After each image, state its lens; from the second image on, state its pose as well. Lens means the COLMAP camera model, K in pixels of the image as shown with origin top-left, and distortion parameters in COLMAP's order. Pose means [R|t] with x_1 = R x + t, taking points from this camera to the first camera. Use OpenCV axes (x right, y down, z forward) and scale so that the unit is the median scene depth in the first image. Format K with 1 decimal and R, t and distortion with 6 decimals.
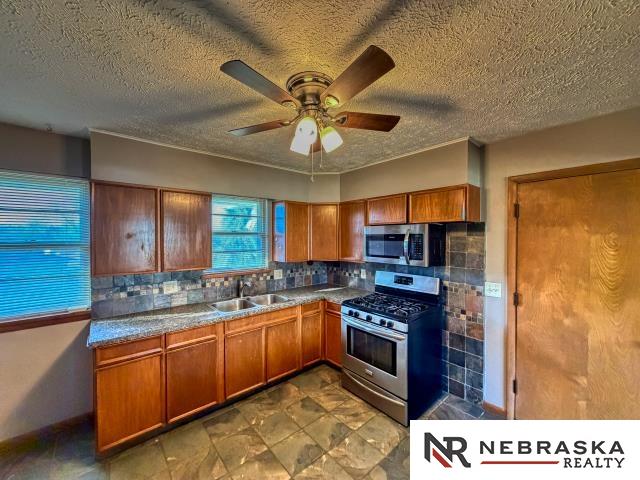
lens RADIAL K [[254.3, 0, 318.1], [0, 254.3, 240.0], [0, 0, 1]] dist [0.000869, -0.000332]
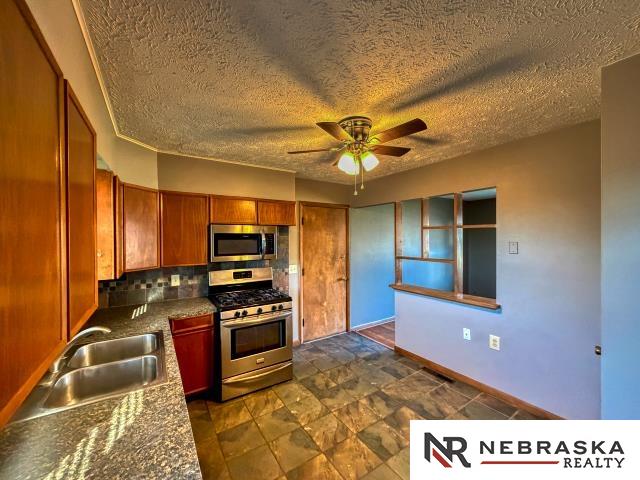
lens RADIAL K [[254.3, 0, 318.1], [0, 254.3, 240.0], [0, 0, 1]] dist [0.000869, -0.000332]
pose [[0.127527, -0.010767, 0.991777, -0.840479], [0.013747, 0.999864, 0.009087, -0.000513], [-0.991740, 0.012475, 0.127658, 0.610929]]
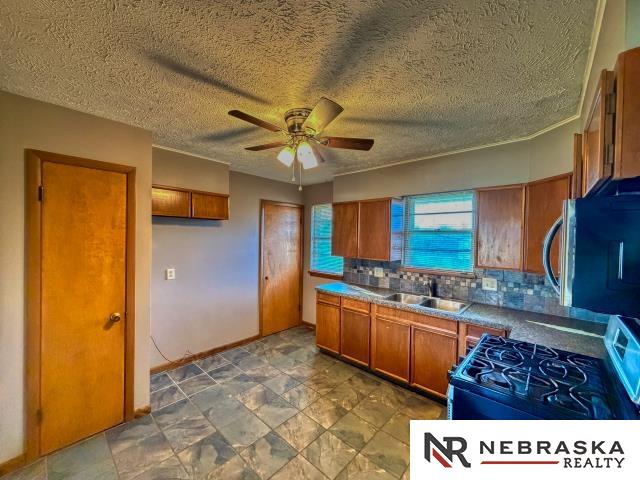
lens RADIAL K [[254.3, 0, 318.1], [0, 254.3, 240.0], [0, 0, 1]] dist [0.000869, -0.000332]
pose [[0.121308, 0.015887, -0.992488, 0.768398], [-0.022640, 0.999656, 0.013234, 0.005269], [0.992357, 0.020864, 0.121626, 0.556536]]
